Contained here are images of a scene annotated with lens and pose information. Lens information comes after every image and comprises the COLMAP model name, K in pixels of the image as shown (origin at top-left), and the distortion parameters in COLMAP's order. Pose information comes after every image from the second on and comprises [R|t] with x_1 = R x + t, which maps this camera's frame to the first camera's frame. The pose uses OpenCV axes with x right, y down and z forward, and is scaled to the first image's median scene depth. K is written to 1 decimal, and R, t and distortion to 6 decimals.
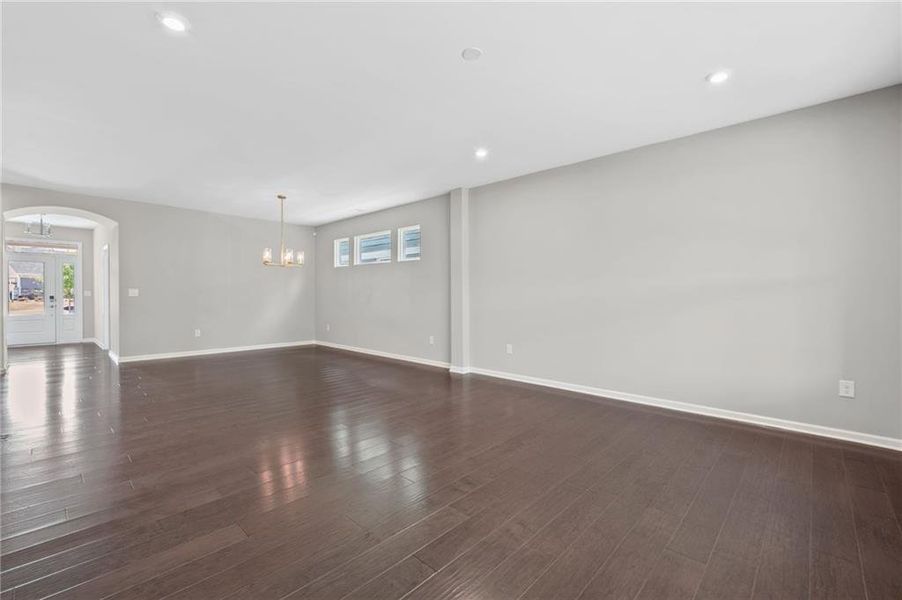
lens RADIAL K [[408.3, 0, 451.0], [0, 408.3, 300.0], [0, 0, 1]] dist [-0.002764, -0.000293]
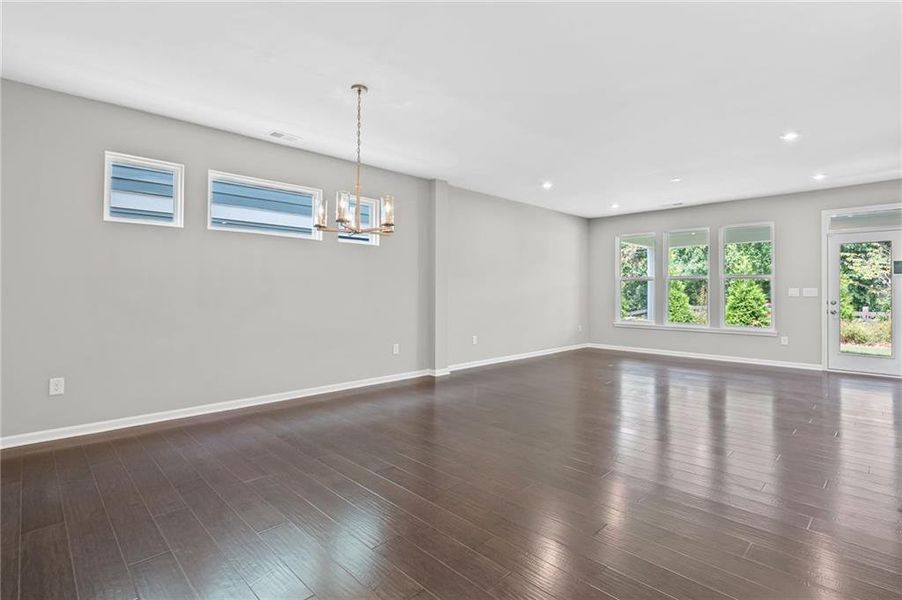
lens RADIAL K [[418.1, 0, 450.5], [0, 418.1, 284.0], [0, 0, 1]] dist [-0.001199, -0.000231]
pose [[0.040886, 0.012721, 0.999083, -0.692222], [0.006496, 0.999894, -0.012997, -0.013904], [-0.999143, 0.007022, 0.040799, 0.690602]]
